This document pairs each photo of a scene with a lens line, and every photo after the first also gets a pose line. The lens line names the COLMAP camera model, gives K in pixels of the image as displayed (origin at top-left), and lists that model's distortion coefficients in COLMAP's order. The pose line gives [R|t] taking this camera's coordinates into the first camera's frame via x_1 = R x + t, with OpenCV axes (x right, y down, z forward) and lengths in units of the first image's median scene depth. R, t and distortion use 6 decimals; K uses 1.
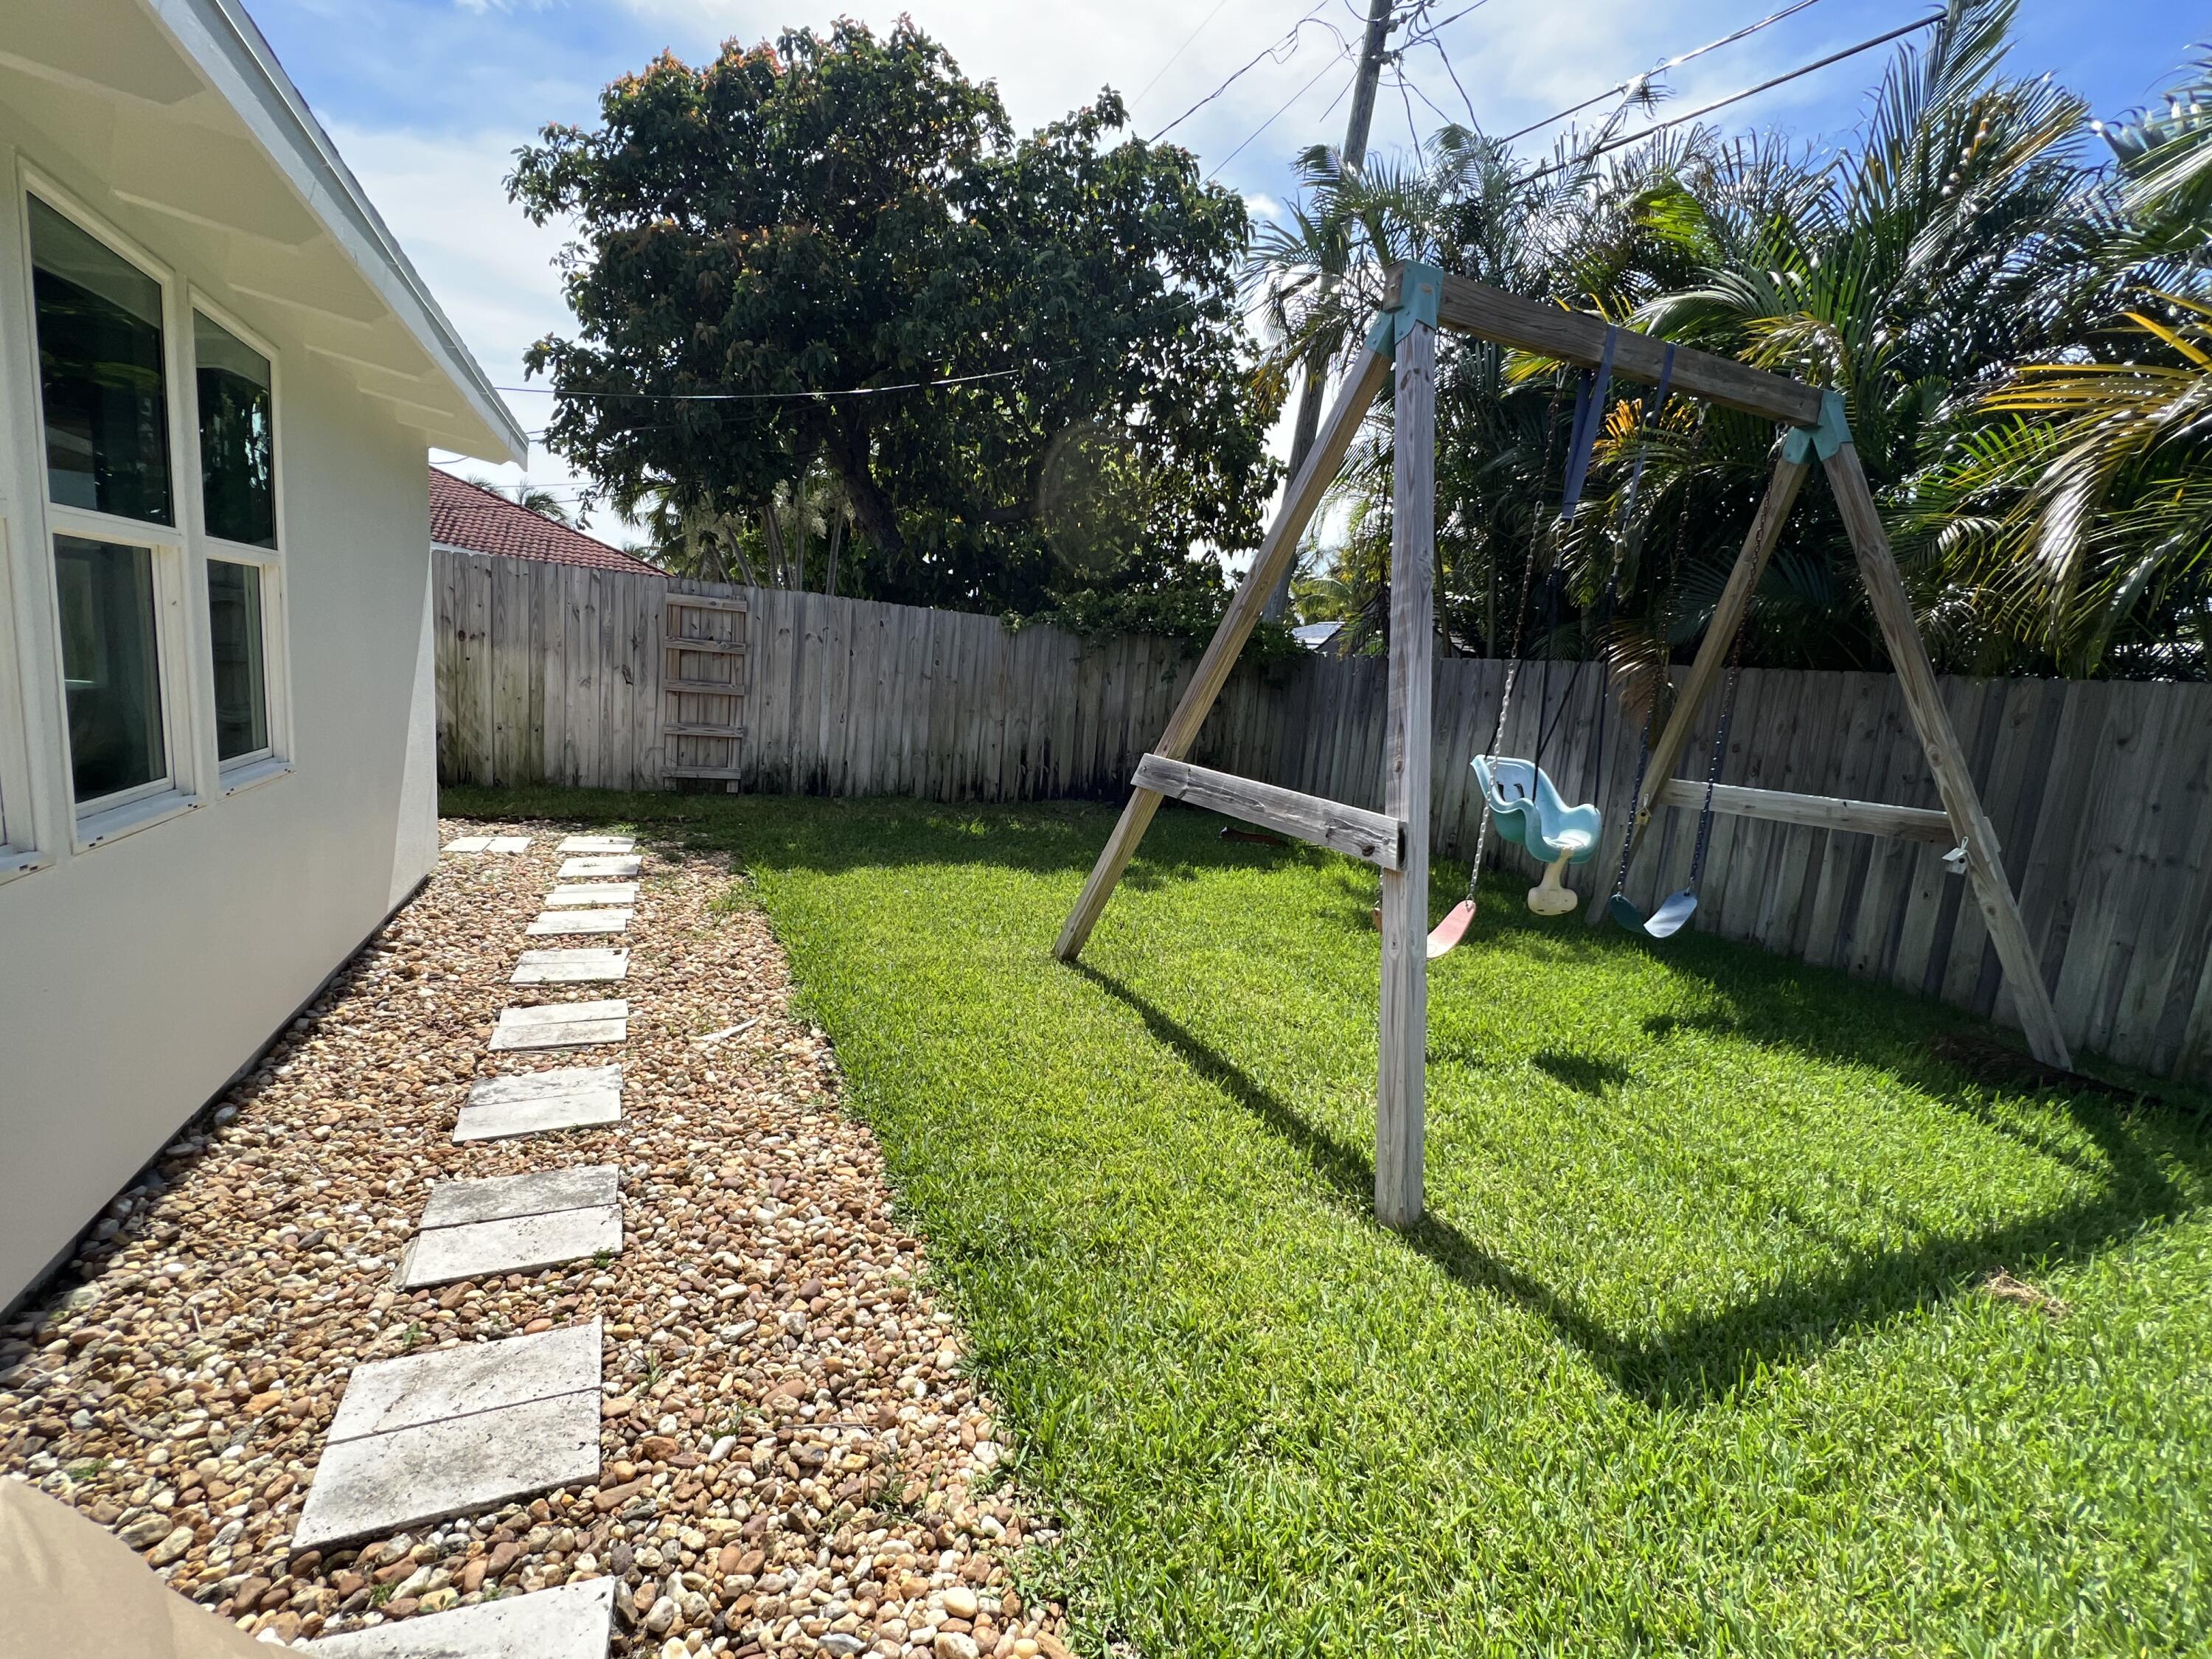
lens RADIAL K [[972.2, 0, 1099.5], [0, 972.2, 832.3], [0, 0, 1]] dist [-0.001068, -0.000786]
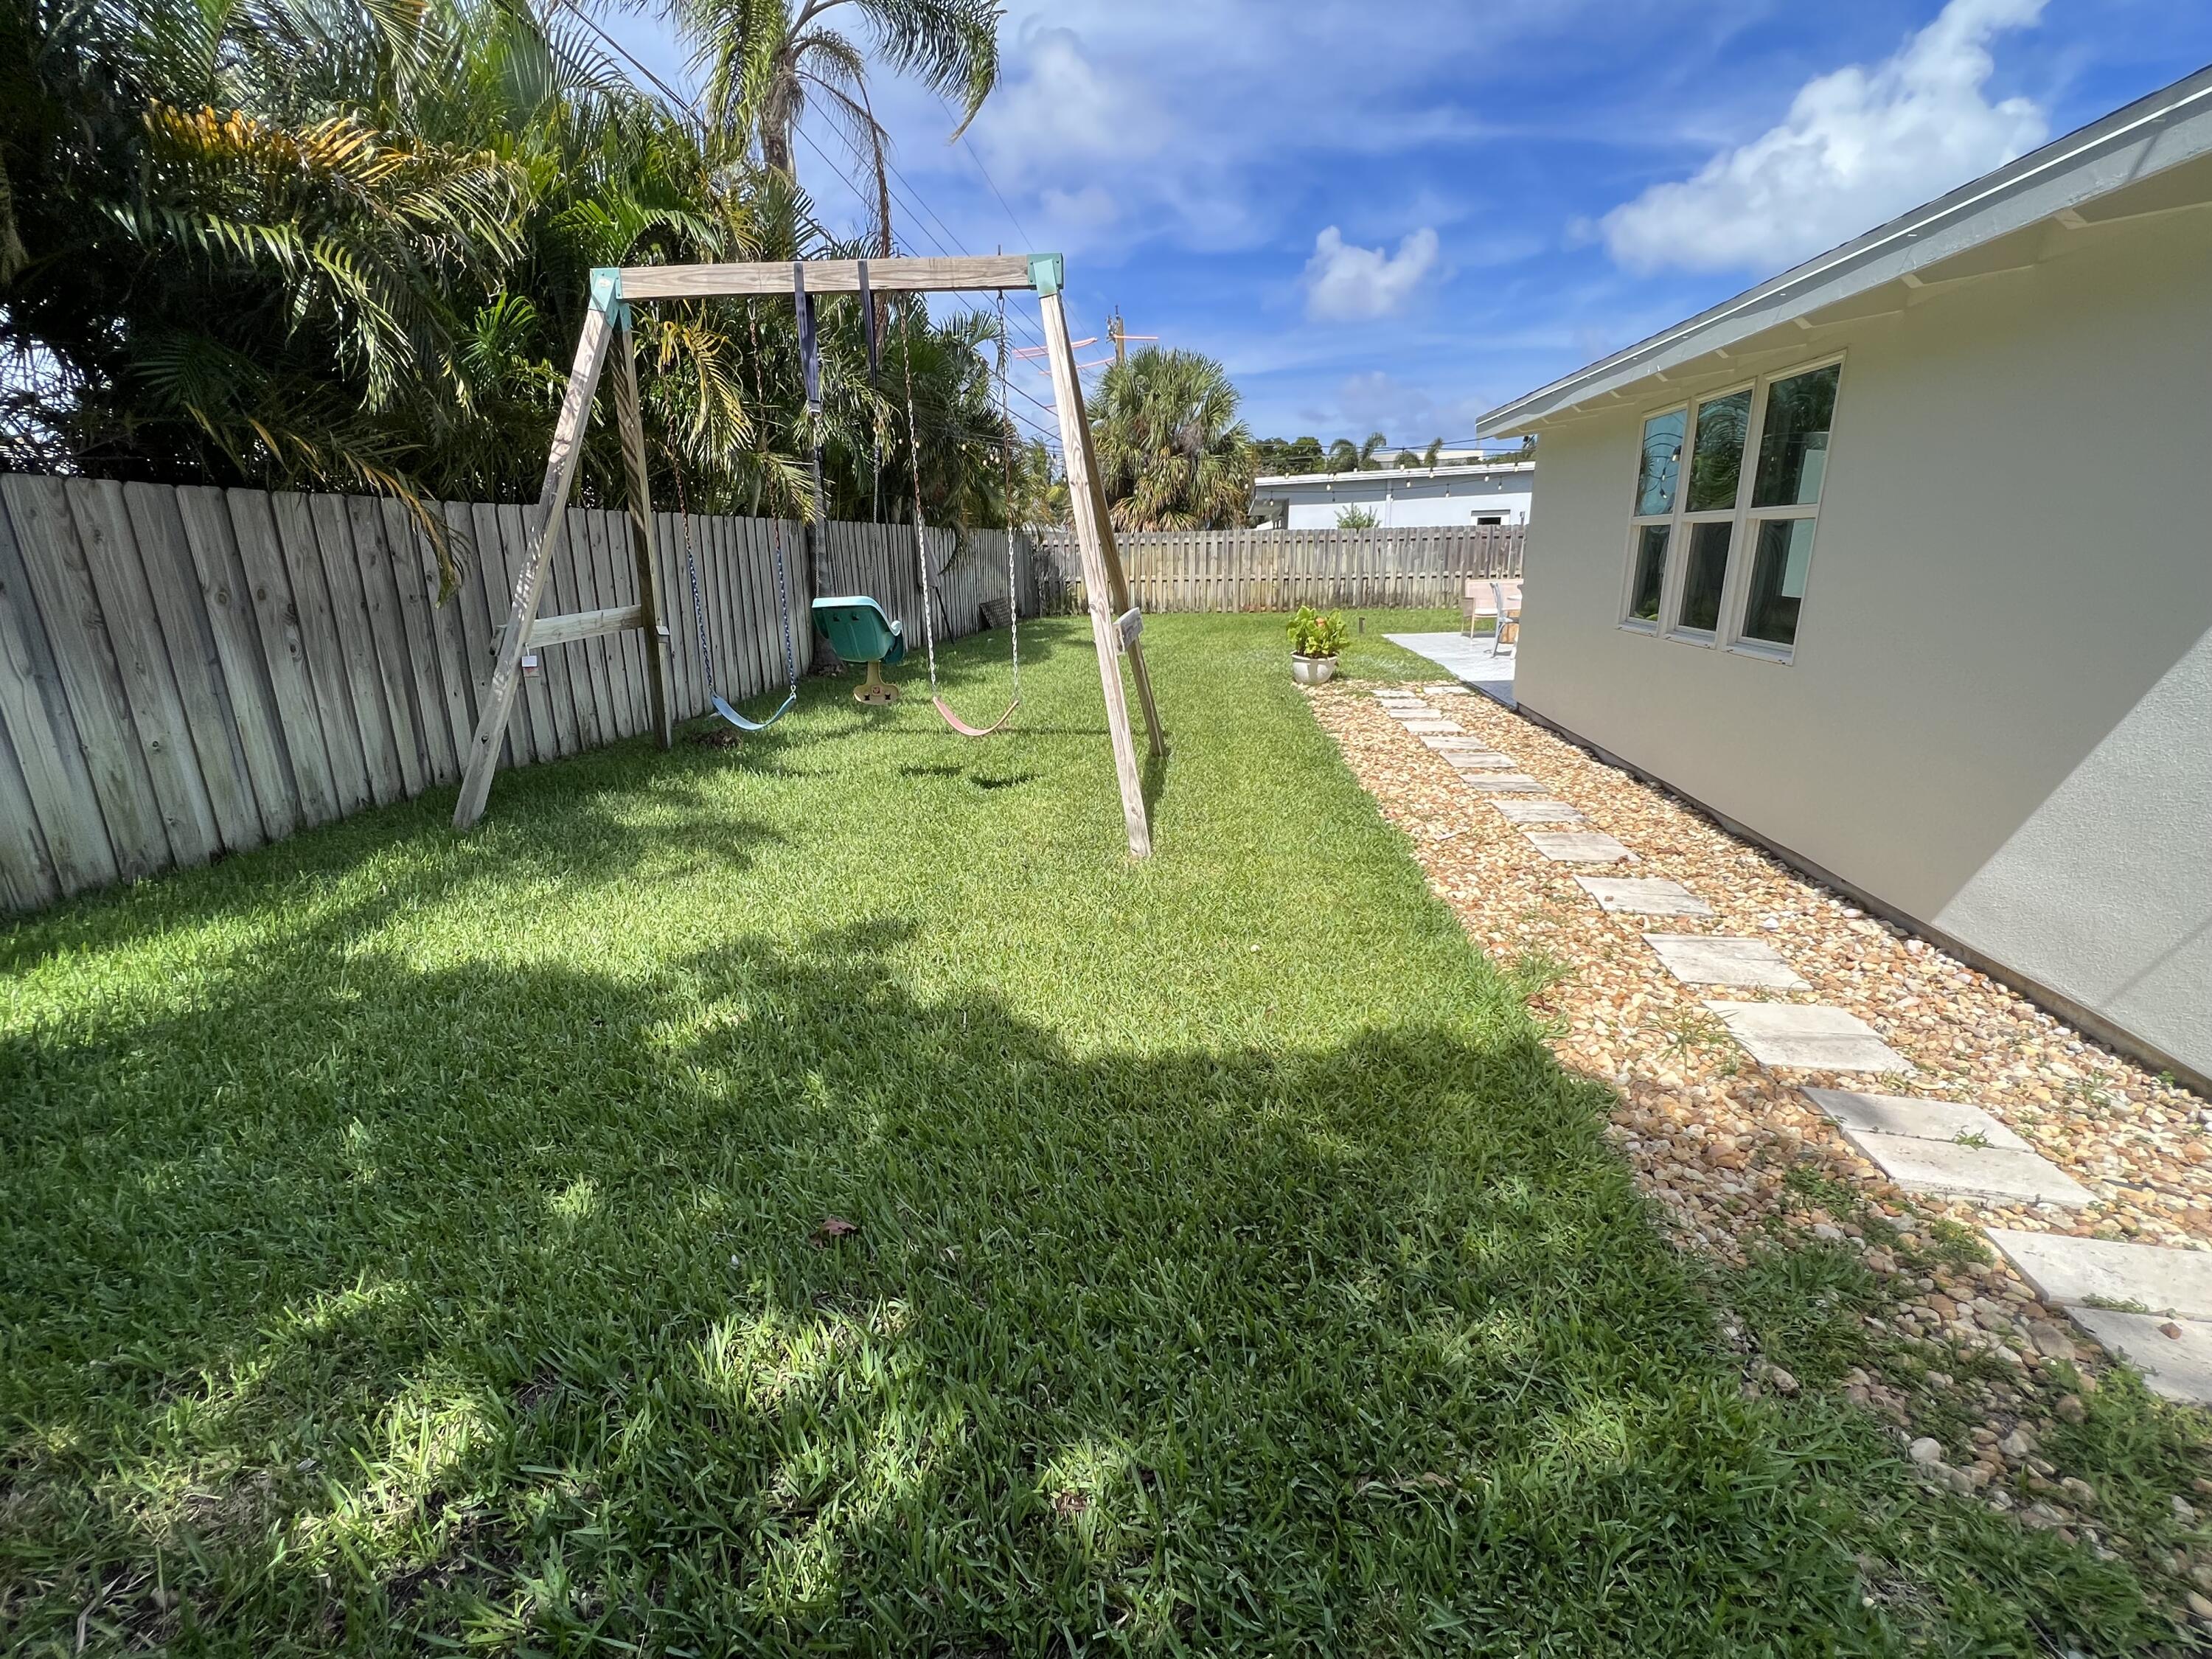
lens RADIAL K [[972.2, 0, 1099.5], [0, 972.2, 832.3], [0, 0, 1]] dist [-0.001068, -0.000786]
pose [[-0.853857, -0.182504, 0.487463, -0.640352], [0.057579, 0.897649, 0.436933, -0.456987], [-0.517313, 0.401146, -0.755956, 2.370776]]
